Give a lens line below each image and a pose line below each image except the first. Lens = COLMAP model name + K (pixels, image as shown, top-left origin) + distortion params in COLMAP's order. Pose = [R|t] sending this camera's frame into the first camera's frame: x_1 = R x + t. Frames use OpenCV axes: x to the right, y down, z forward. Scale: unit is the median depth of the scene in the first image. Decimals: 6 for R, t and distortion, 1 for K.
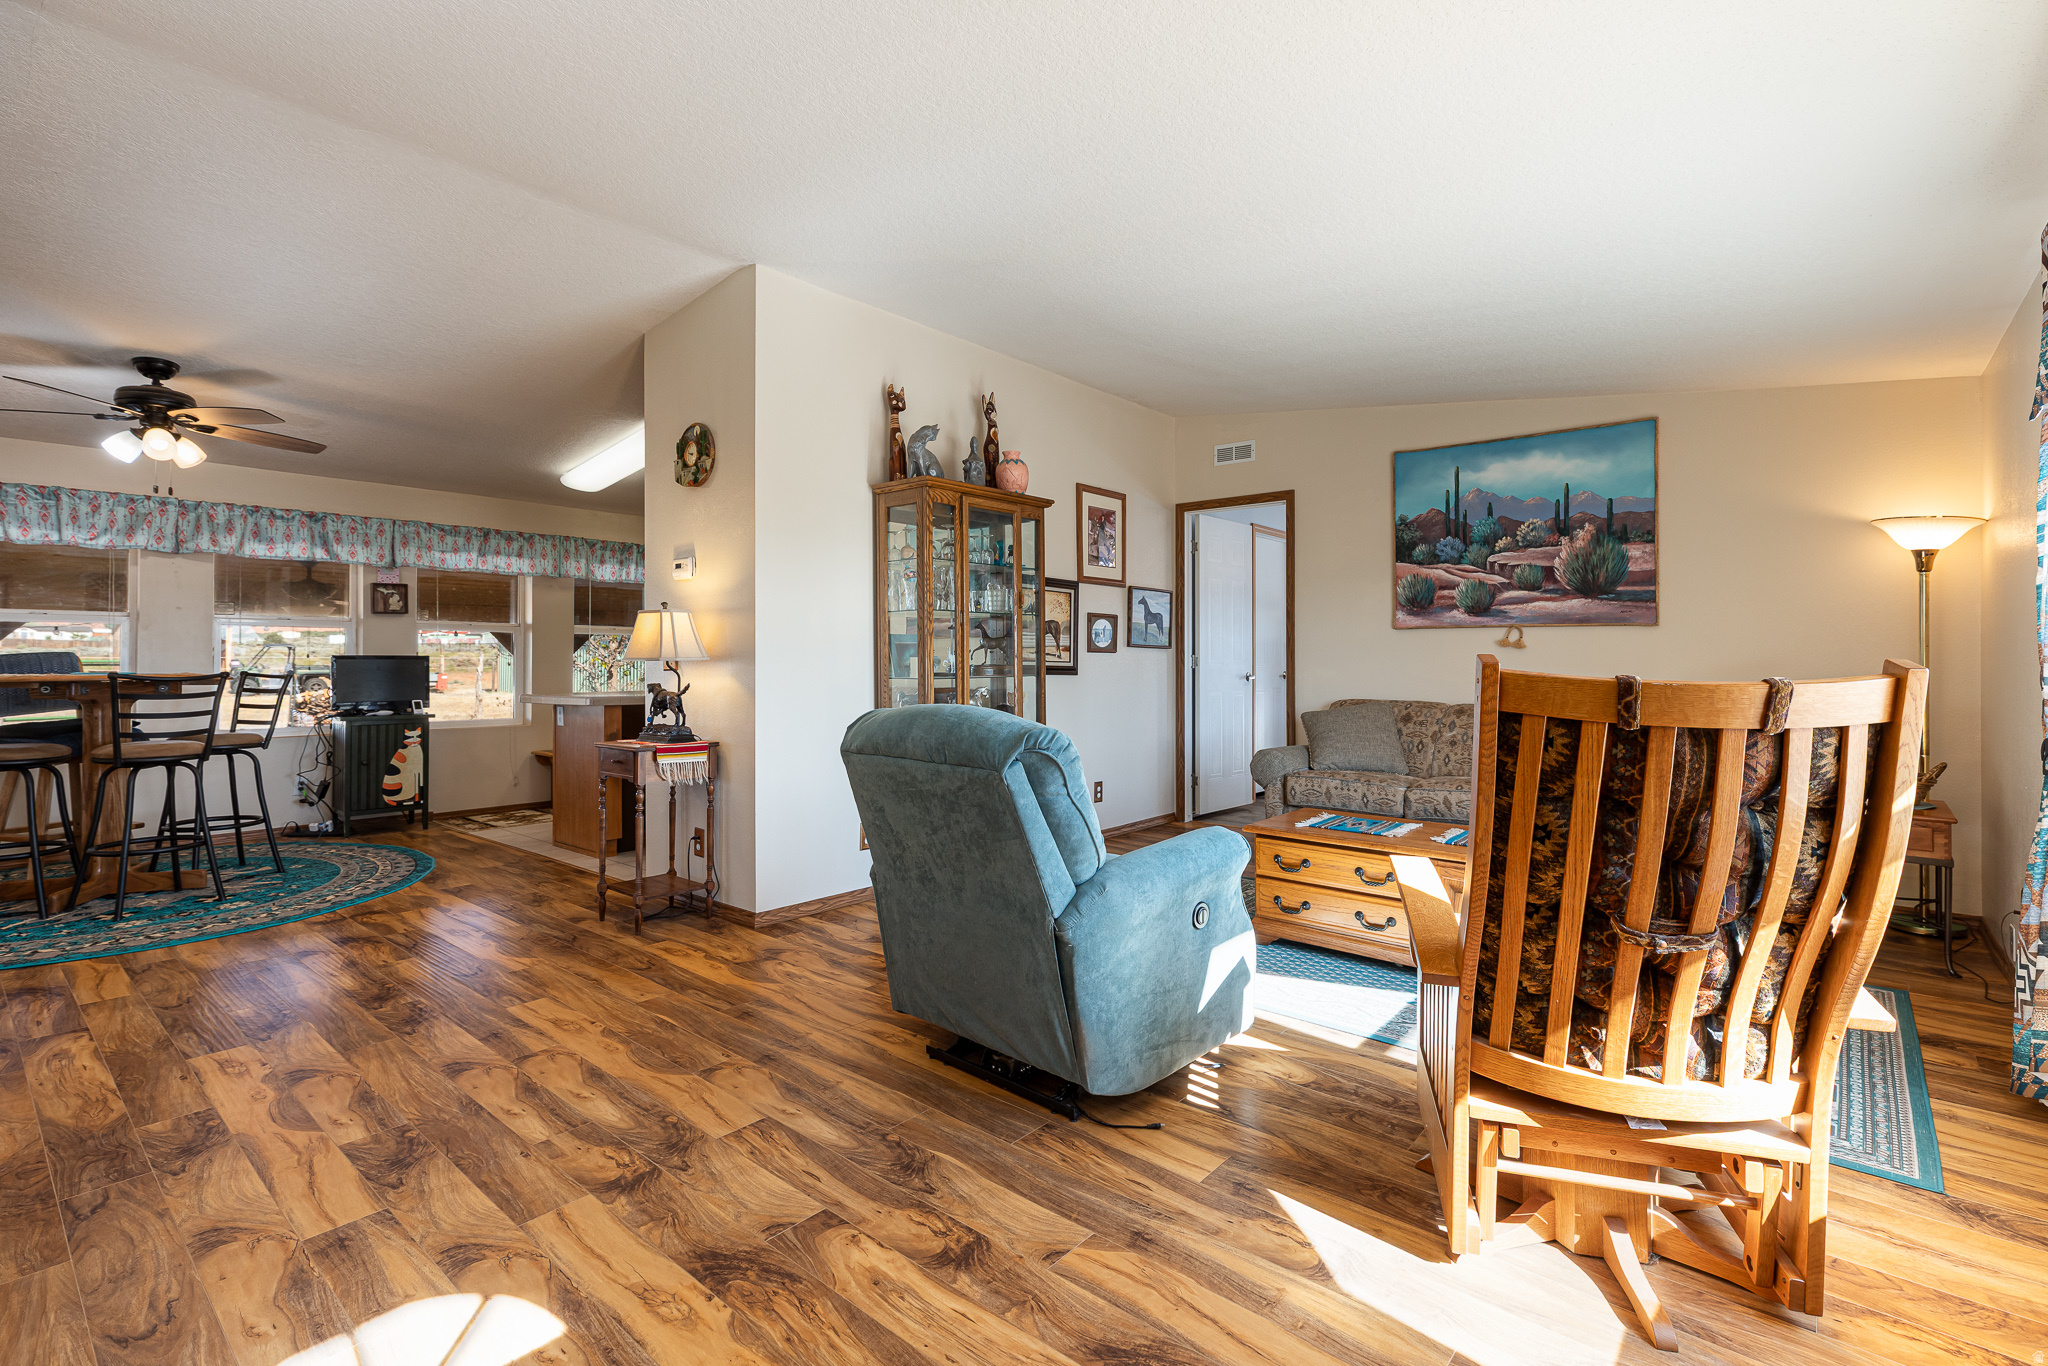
lens RADIAL K [[932.8, 0, 1015.5], [0, 932.8, 653.4], [0, 0, 1]] dist [0.002842, -0.000206]
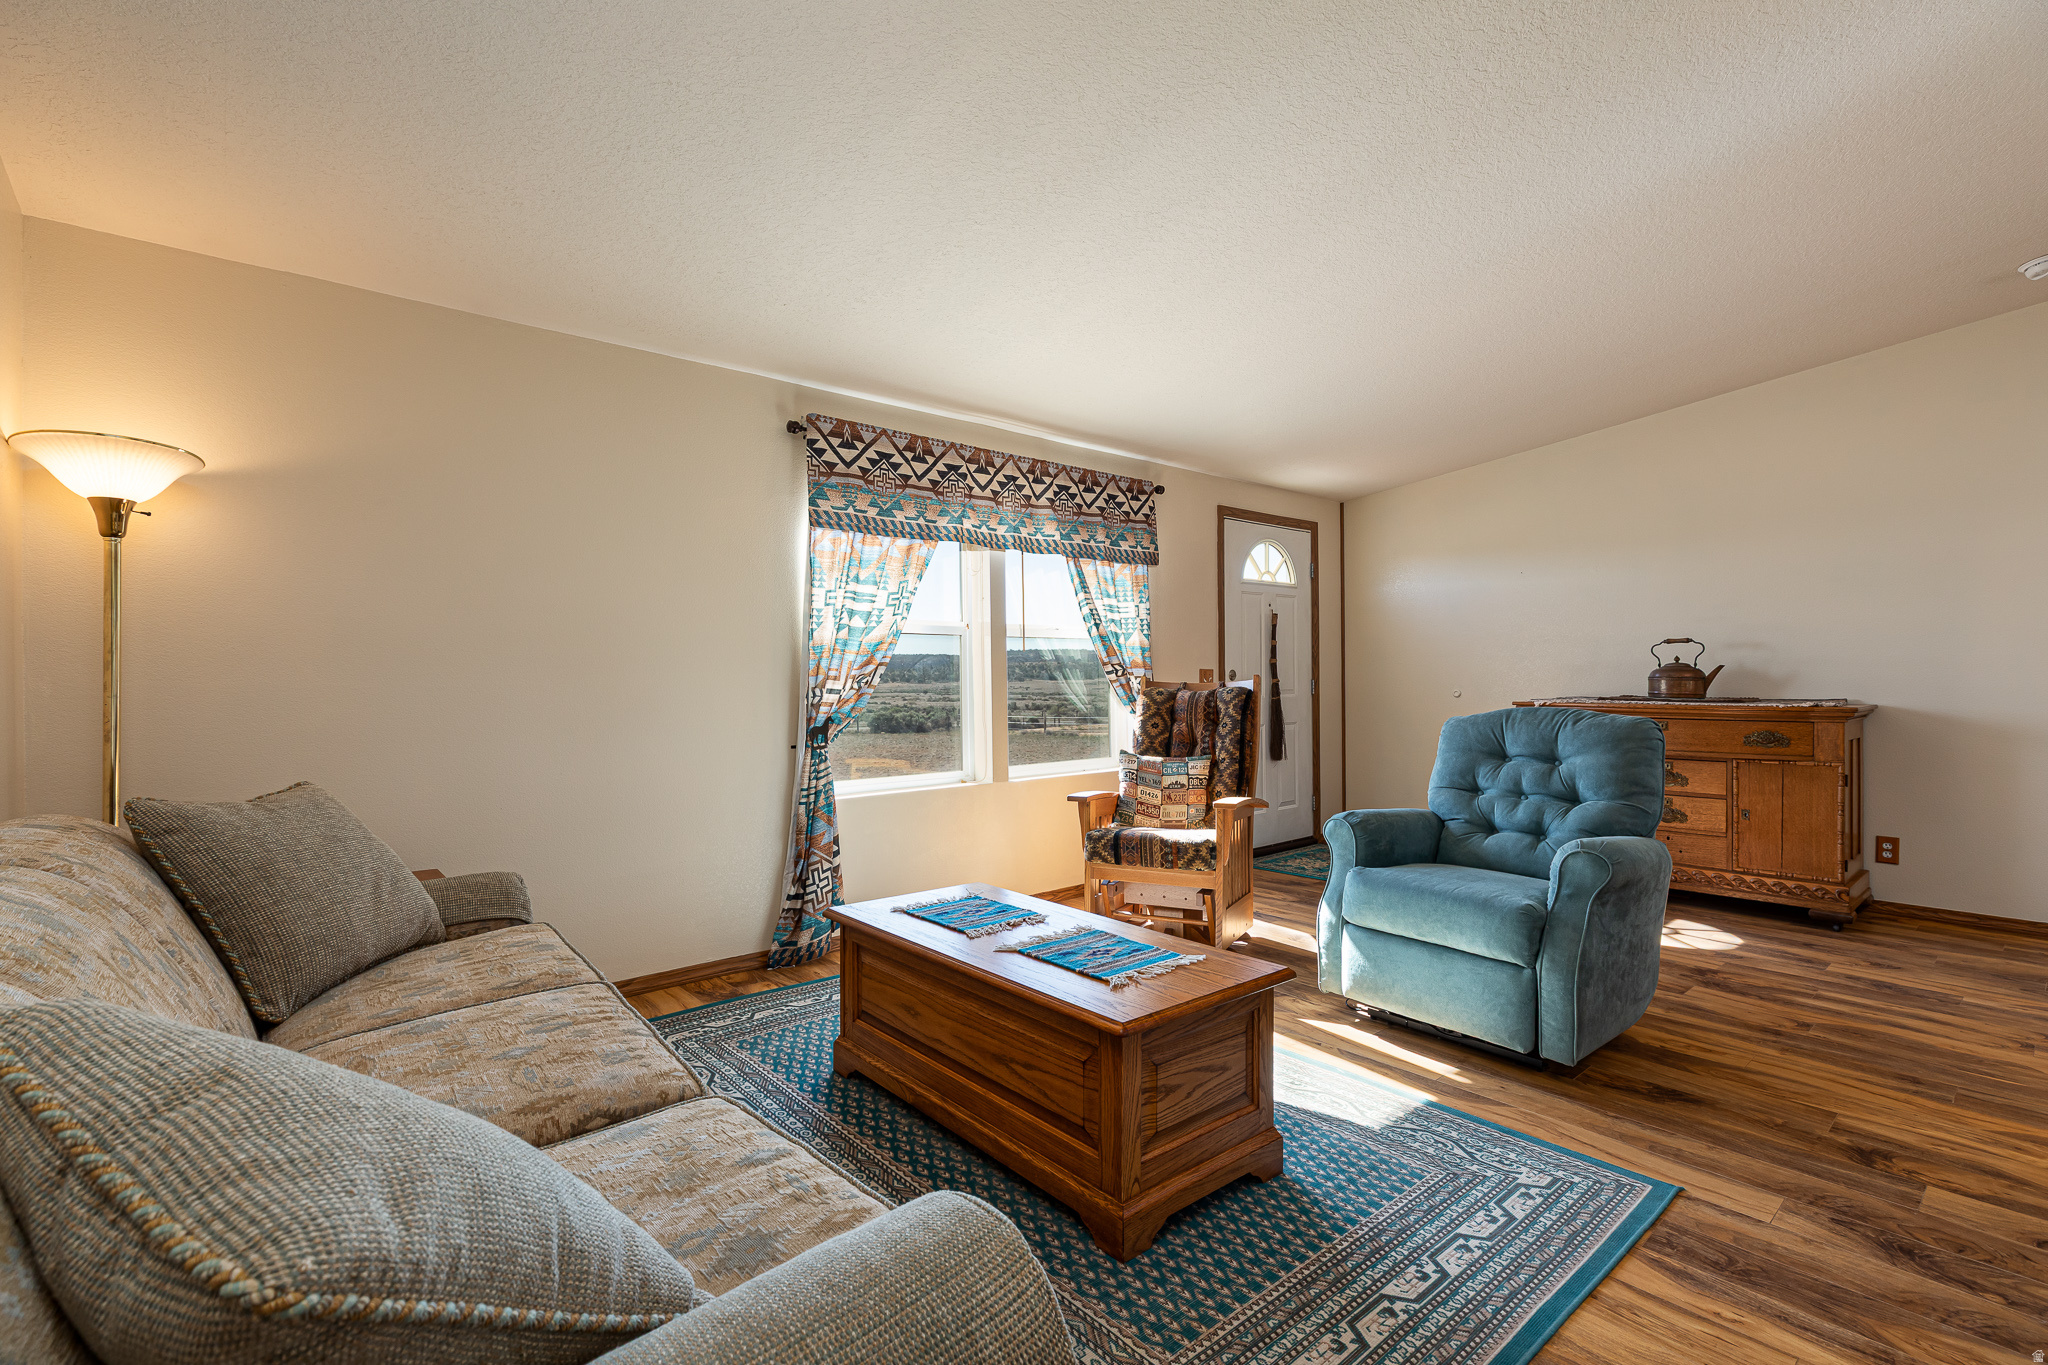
lens RADIAL K [[932.8, 0, 1012.4], [0, 932.8, 681.0], [0, 0, 1]] dist [0.002842, -0.000206]
pose [[-0.988201, 0.001742, 0.153153, 0.256067], [0.001775, 0.999998, 0.000079, 0.006358], [-0.153153, 0.000350, -0.988202, 1.246481]]
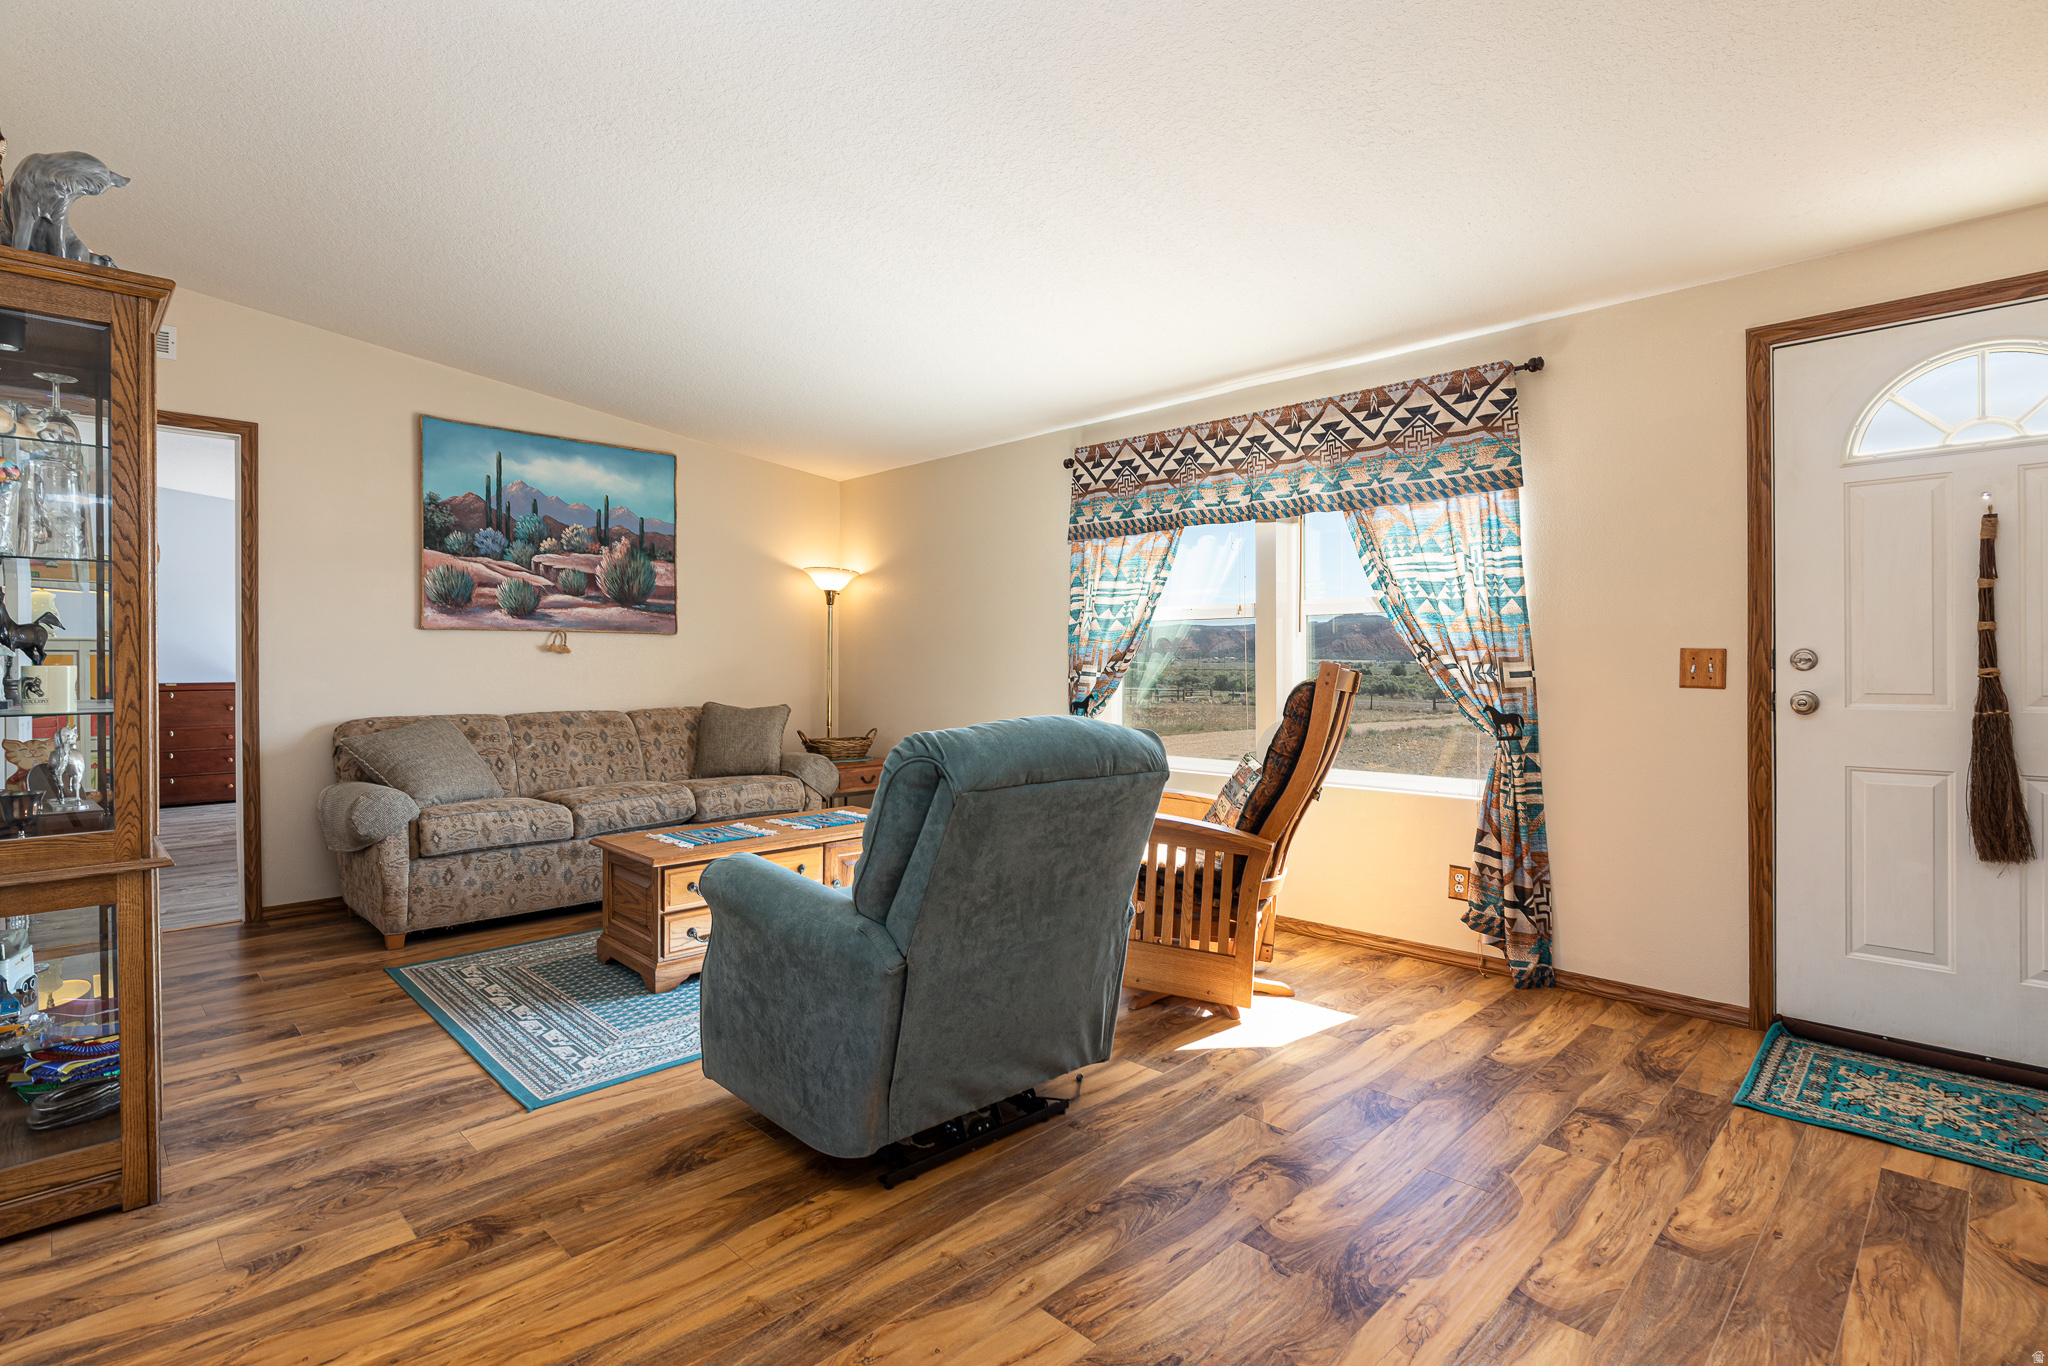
lens RADIAL K [[984.3, 0, 1040.5], [0, 984.3, 666.2], [0, 0, 1]] dist [-0.008996, 0.001187]
pose [[0.066886, -0.006723, 0.997738, -0.490356], [-0.000572, 0.999977, 0.006777, 0.000628], [-0.997760, -0.001024, 0.066881, 0.459411]]
